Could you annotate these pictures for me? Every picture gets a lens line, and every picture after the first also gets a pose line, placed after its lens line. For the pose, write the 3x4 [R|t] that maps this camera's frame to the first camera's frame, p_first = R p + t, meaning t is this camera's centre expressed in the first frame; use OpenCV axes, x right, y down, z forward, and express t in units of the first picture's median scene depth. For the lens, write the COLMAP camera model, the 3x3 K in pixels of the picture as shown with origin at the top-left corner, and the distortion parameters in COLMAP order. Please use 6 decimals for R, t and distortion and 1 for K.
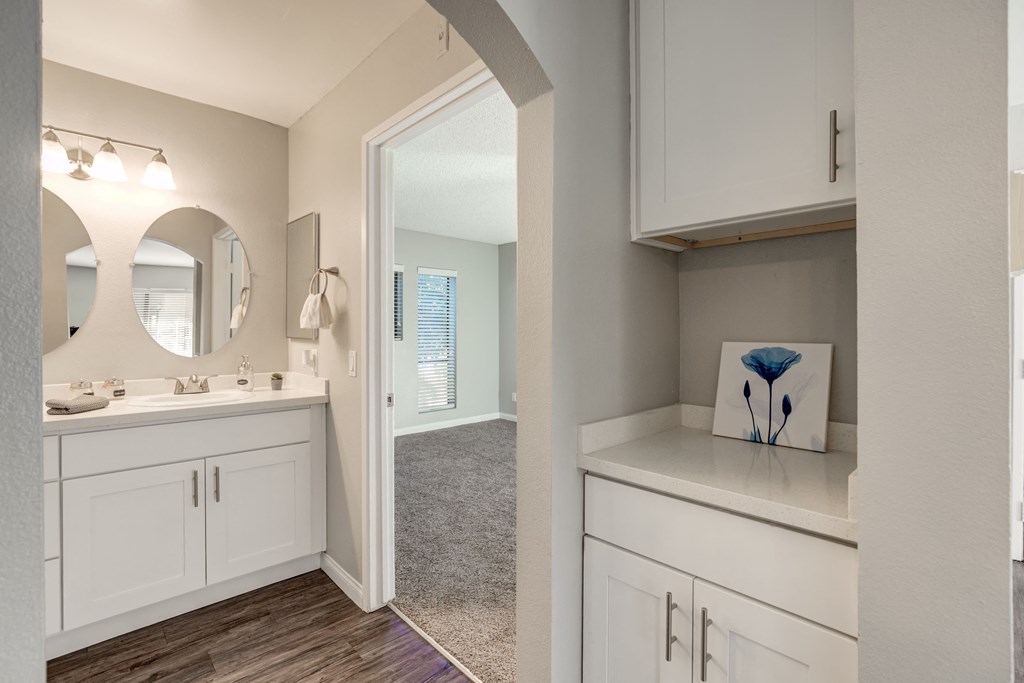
lens RADIAL K [[473.4, 0, 503.4], [0, 473.4, 333.4], [0, 0, 1]] dist [-0.011719, 0.001327]
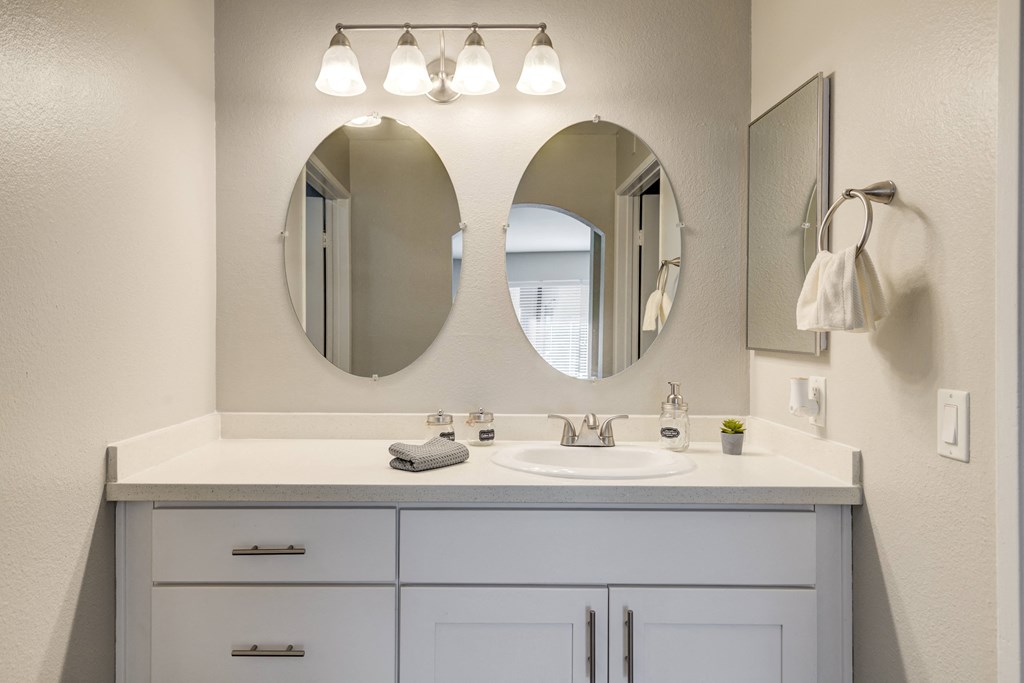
lens RADIAL K [[473.4, 0, 503.4], [0, 473.4, 333.4], [0, 0, 1]] dist [-0.011719, 0.001327]
pose [[0.727648, 0.003609, -0.685942, -0.329365], [-0.008062, 0.999962, -0.003291, -0.004103], [0.685904, 0.007925, 0.727649, 0.492187]]
